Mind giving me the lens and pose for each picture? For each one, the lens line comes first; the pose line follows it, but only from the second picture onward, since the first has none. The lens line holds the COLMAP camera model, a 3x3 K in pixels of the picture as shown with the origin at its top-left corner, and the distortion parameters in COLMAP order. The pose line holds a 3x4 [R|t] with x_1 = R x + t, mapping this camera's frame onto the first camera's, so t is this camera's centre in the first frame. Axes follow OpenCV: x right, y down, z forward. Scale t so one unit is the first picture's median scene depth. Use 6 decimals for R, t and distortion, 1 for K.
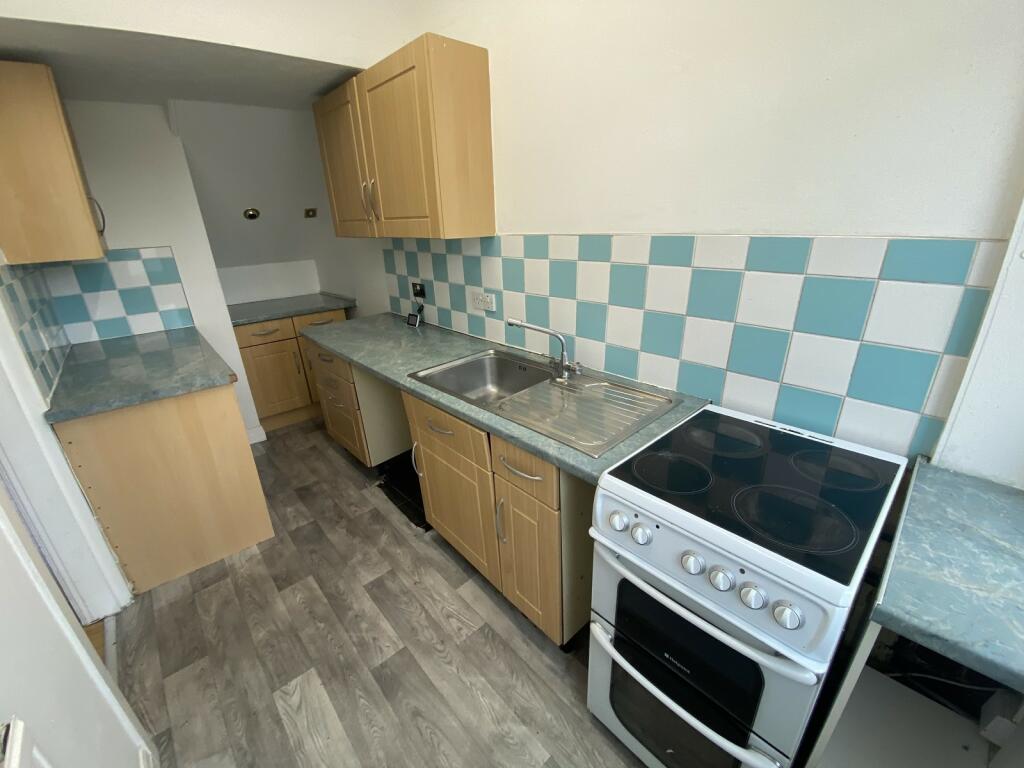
lens RADIAL K [[423.3, 0, 509.2], [0, 423.3, 382.4], [0, 0, 1]] dist [-0.003617, -0.002321]
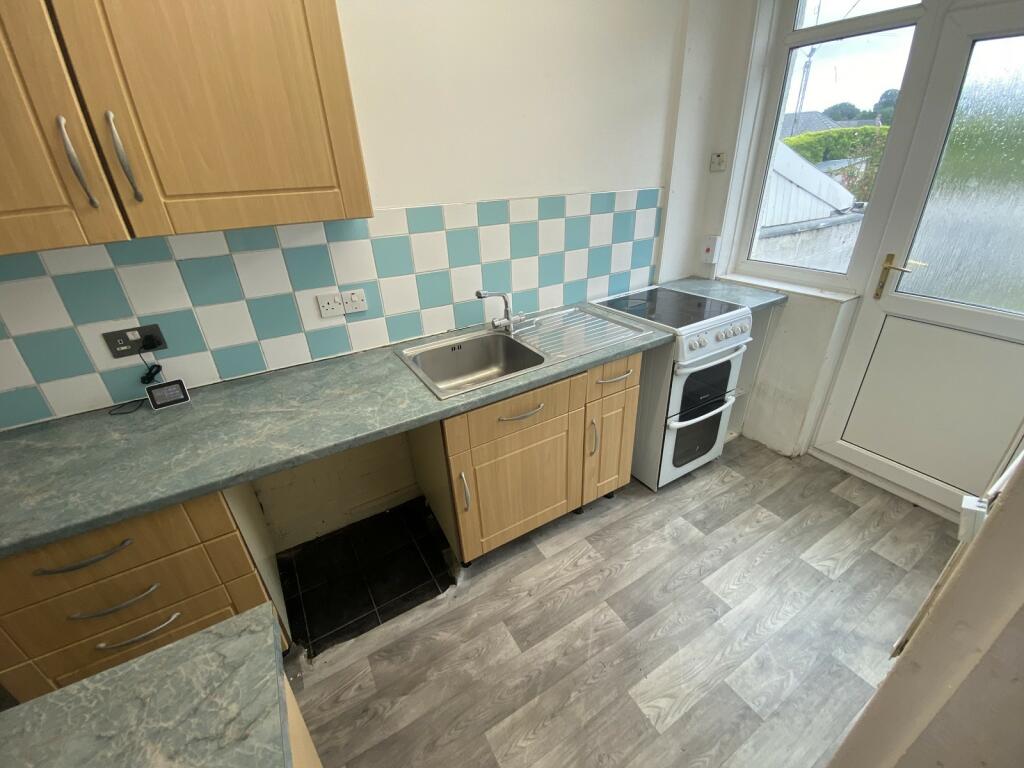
lens RADIAL K [[423.3, 0, 510.2], [0, 423.3, 382.4], [0, 0, 1]] dist [-0.003617, -0.002321]
pose [[0.191845, -0.411401, 0.891036, -0.926195], [0.384679, 0.866773, 0.317375, -0.246101], [-0.902894, 0.281876, 0.324543, 0.666277]]
